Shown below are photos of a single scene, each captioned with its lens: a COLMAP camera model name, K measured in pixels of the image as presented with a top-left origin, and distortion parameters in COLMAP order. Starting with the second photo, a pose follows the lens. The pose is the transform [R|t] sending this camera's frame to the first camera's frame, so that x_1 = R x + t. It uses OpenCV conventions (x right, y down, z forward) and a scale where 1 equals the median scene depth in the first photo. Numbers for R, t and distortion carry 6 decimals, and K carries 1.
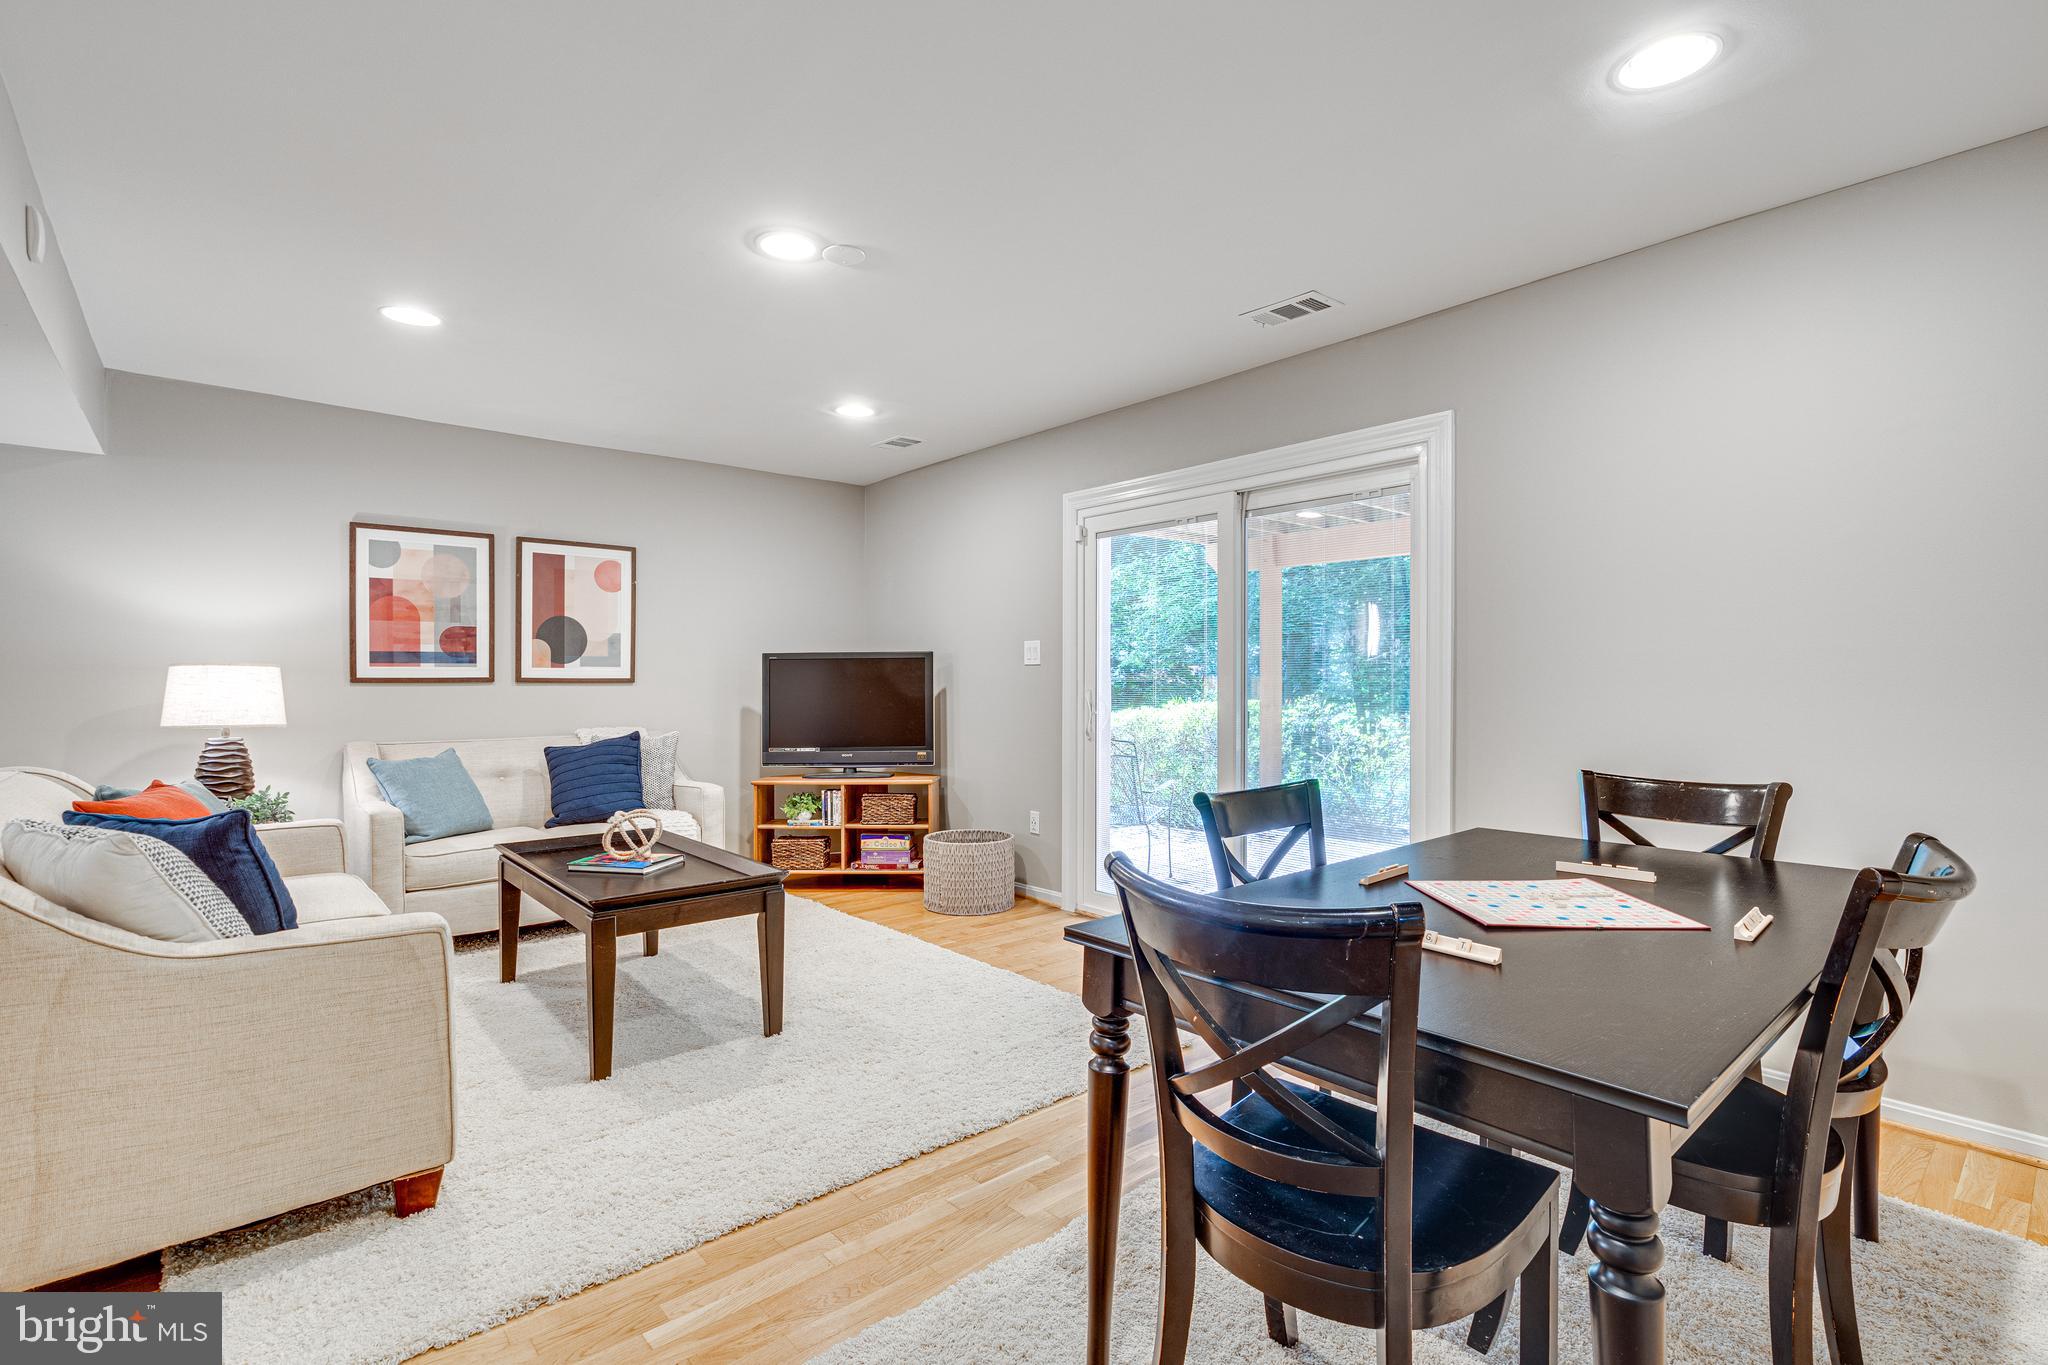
lens RADIAL K [[948.7, 0, 1024.0], [0, 948.7, 682.5], [0, 0, 1]] dist [0.001748, 0.000591]
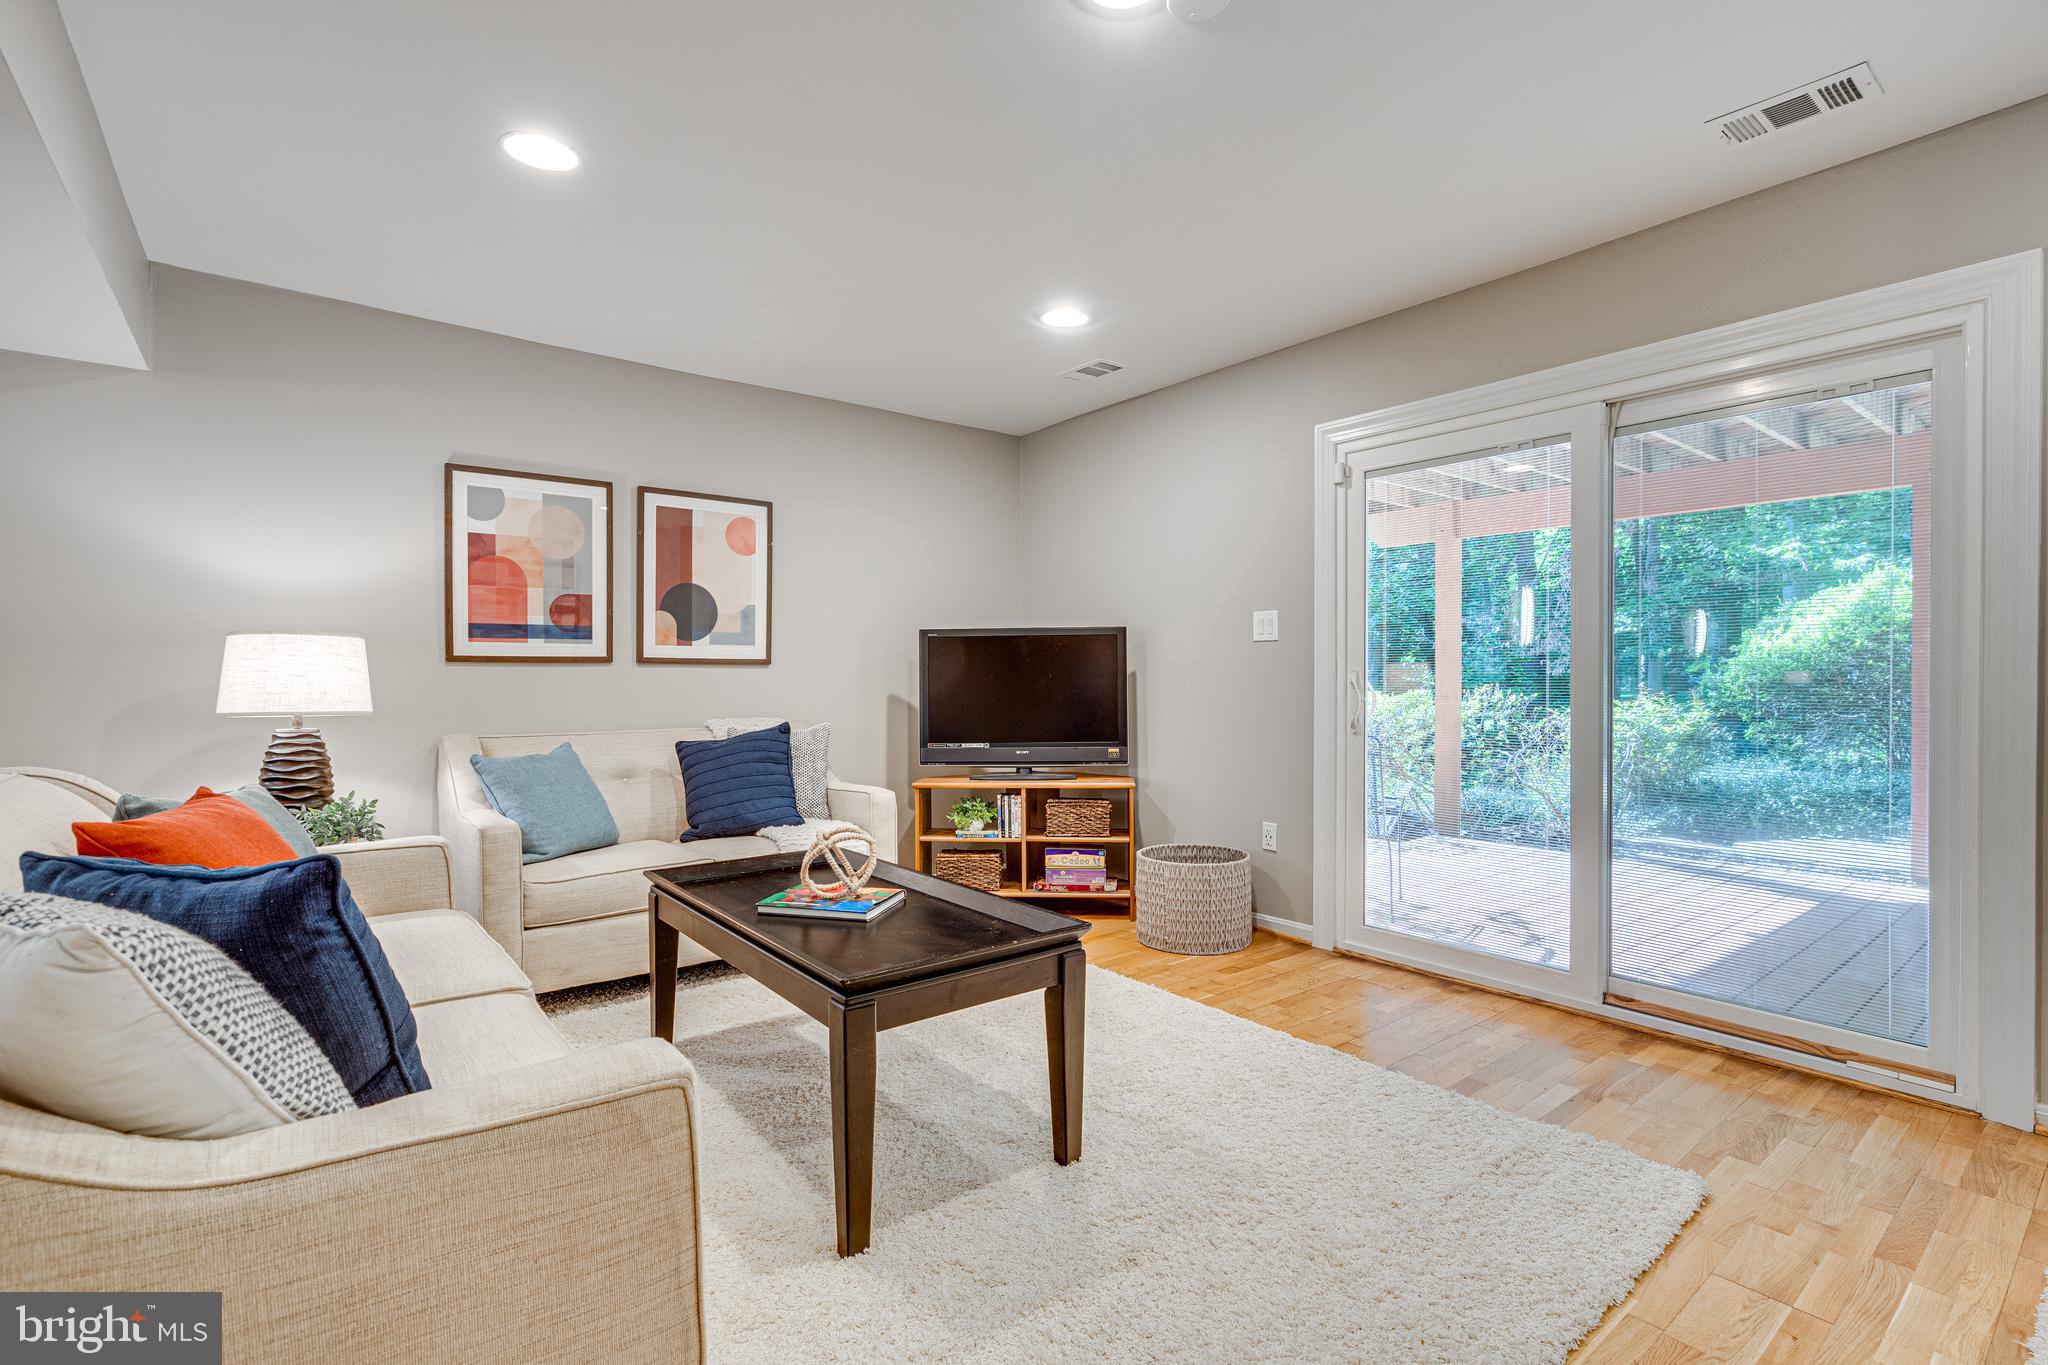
lens RADIAL K [[938.7, 0, 1024.0], [0, 938.7, 682.5], [0, 0, 1]] dist [-0.000661, 0.000395]
pose [[0.999176, -0.000336, -0.040589, -0.177030], [0.000508, 0.999991, 0.004228, 0.014373], [0.040587, -0.004245, 0.999167, 0.211268]]
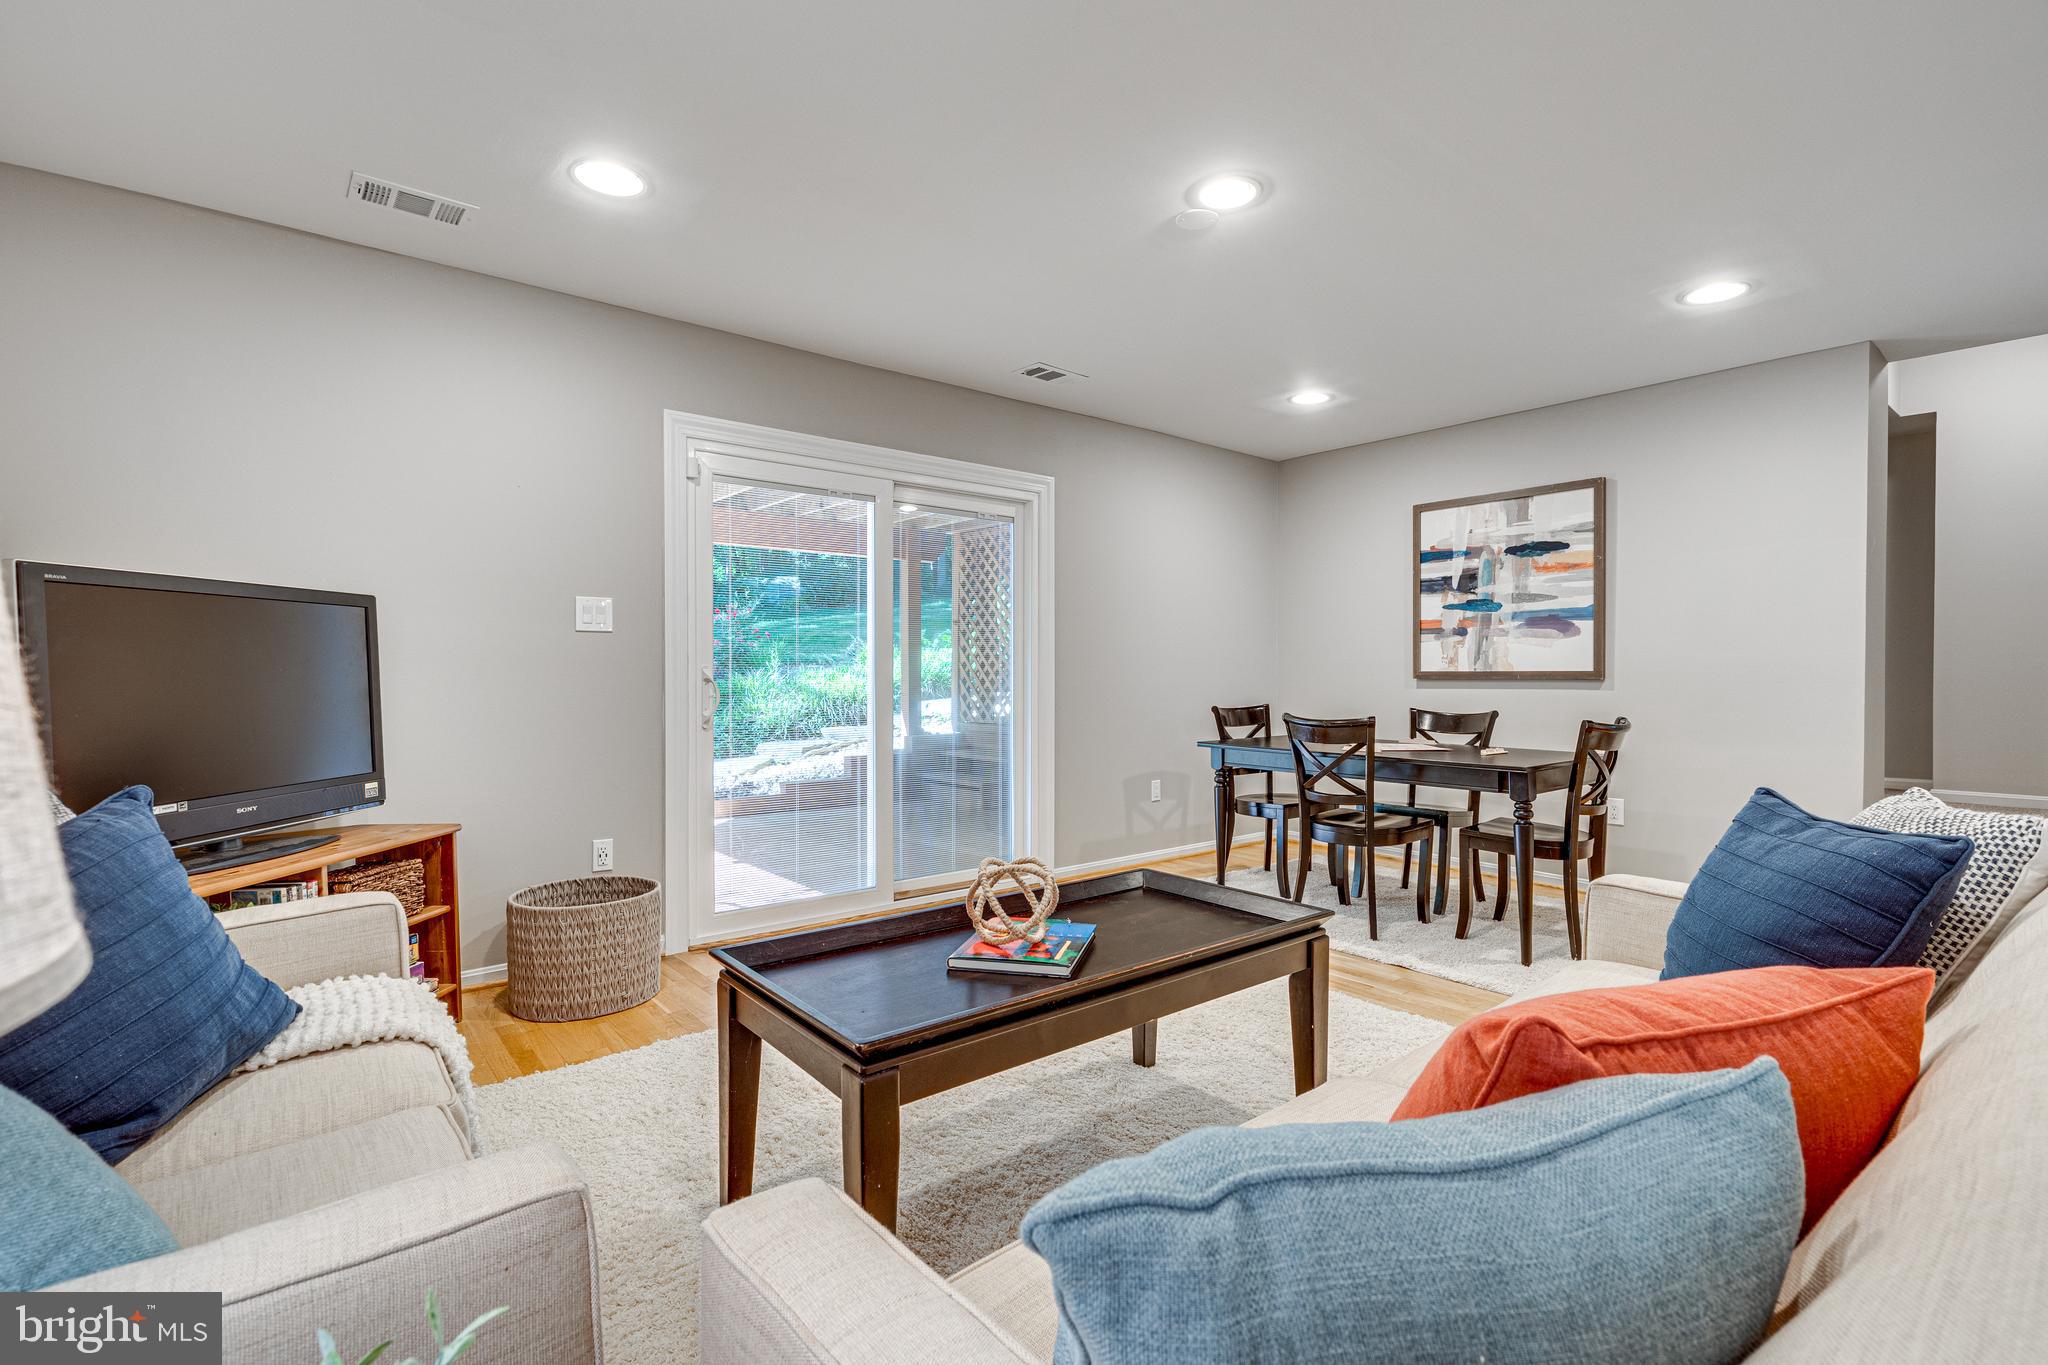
lens RADIAL K [[938.7, 0, 1024.0], [0, 938.7, 682.5], [0, 0, 1]] dist [-0.000661, 0.000395]
pose [[0.021647, -0.008890, 0.999726, -0.730872], [0.002290, 0.999958, 0.008843, 0.014855], [-0.999763, 0.002098, 0.021666, 0.723976]]
